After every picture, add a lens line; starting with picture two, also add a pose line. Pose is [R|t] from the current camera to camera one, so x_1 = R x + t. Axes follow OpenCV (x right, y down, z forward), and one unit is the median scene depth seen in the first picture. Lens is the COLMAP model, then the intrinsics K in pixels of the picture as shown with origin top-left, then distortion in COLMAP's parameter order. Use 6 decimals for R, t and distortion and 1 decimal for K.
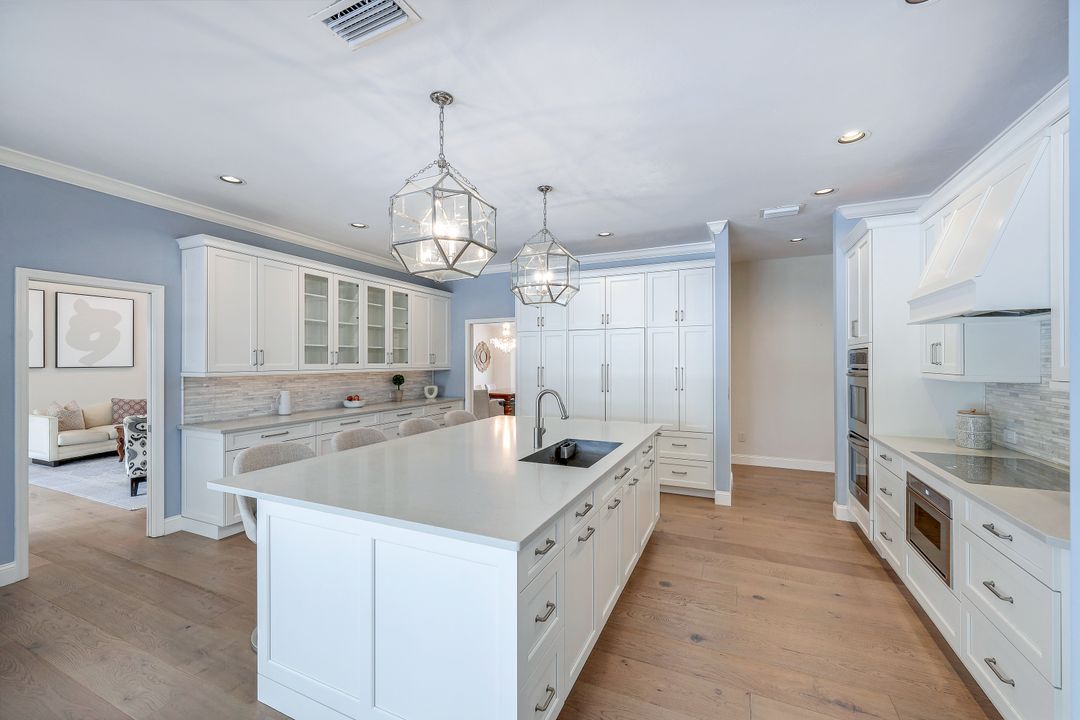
lens RADIAL K [[447.4, 0, 538.4], [0, 447.4, 361.0], [0, 0, 1]] dist [0.000630, 0.000169]
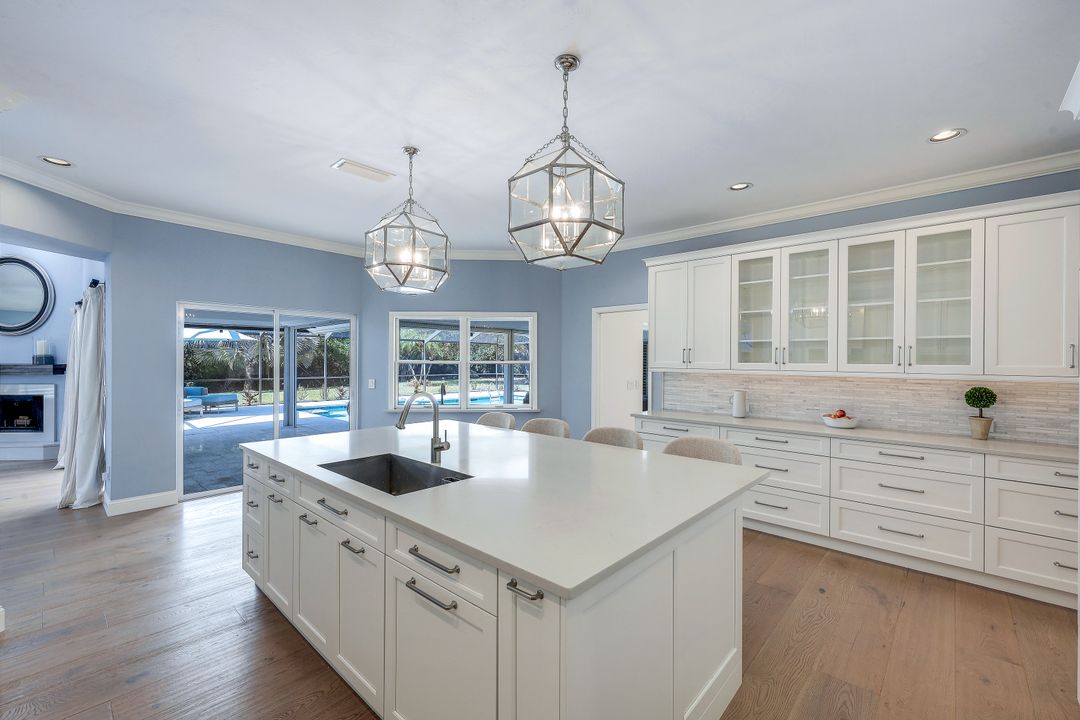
lens RADIAL K [[447.4, 0, 538.4], [0, 447.4, 361.0], [0, 0, 1]] dist [0.000630, 0.000169]
pose [[-0.287850, 0.006391, -0.957654, 0.388710], [-0.004884, 0.999955, 0.008141, -0.001839], [0.957663, 0.007020, -0.287806, 0.760673]]
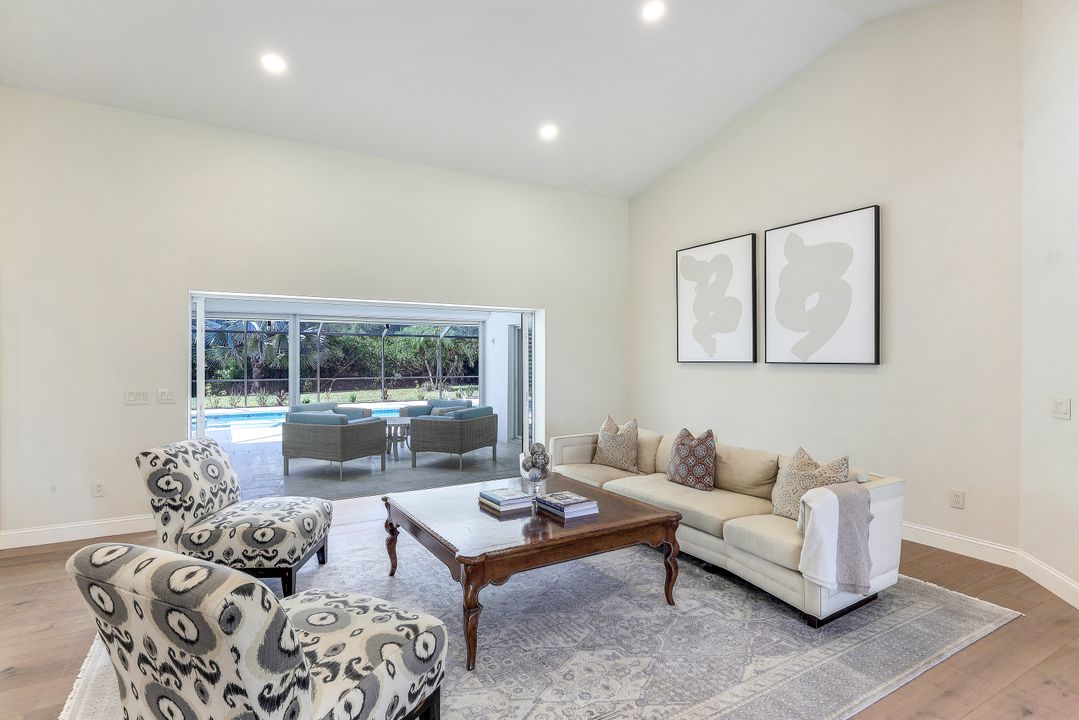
lens RADIAL K [[548.2, 0, 539.5], [0, 548.2, 360.0], [0, 0, 1]] dist [0.000116, 0.000022]
pose [[-0.557871, 0.003246, -0.829922, -0.461331], [-0.000421, 0.999991, 0.004194, 0.013286], [0.829928, 0.002689, -0.557864, 1.631981]]
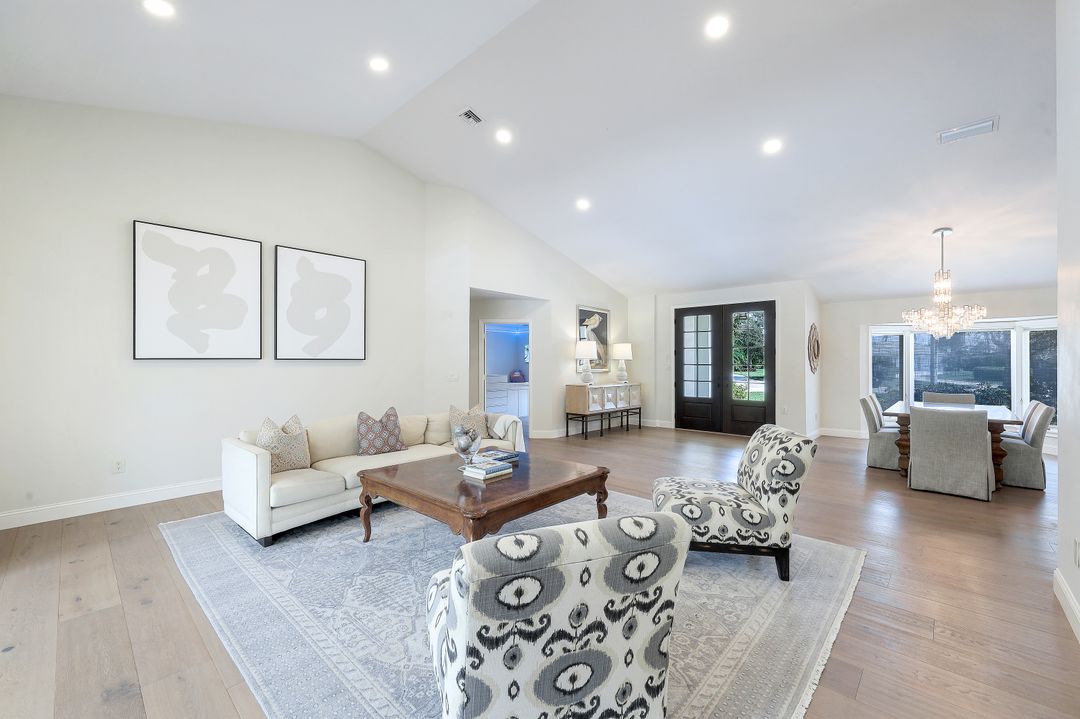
lens RADIAL K [[437.6, 0, 541.9], [0, 437.6, 360.9], [0, 0, 1]] dist [0.002522, 0.000517]
pose [[0.956232, 0.005333, -0.292561, -0.715565], [-0.004357, 0.999983, 0.003989, 0.020014], [0.292578, -0.002539, 0.956238, 0.695408]]
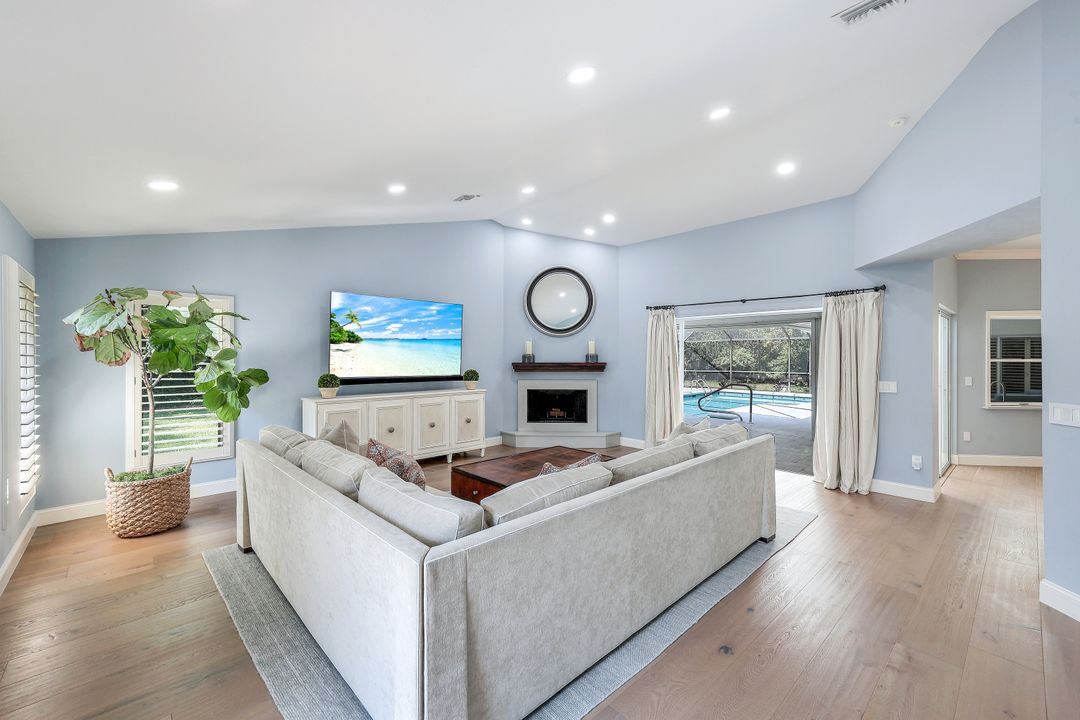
lens RADIAL K [[437.6, 0, 541.9], [0, 437.6, 361.4], [0, 0, 1]] dist [0.002522, 0.000517]
pose [[-0.354406, -0.001808, -0.935090, 0.908384], [-0.008372, 0.999964, 0.001240, 0.021521], [0.935054, 0.008268, -0.354408, -0.565905]]
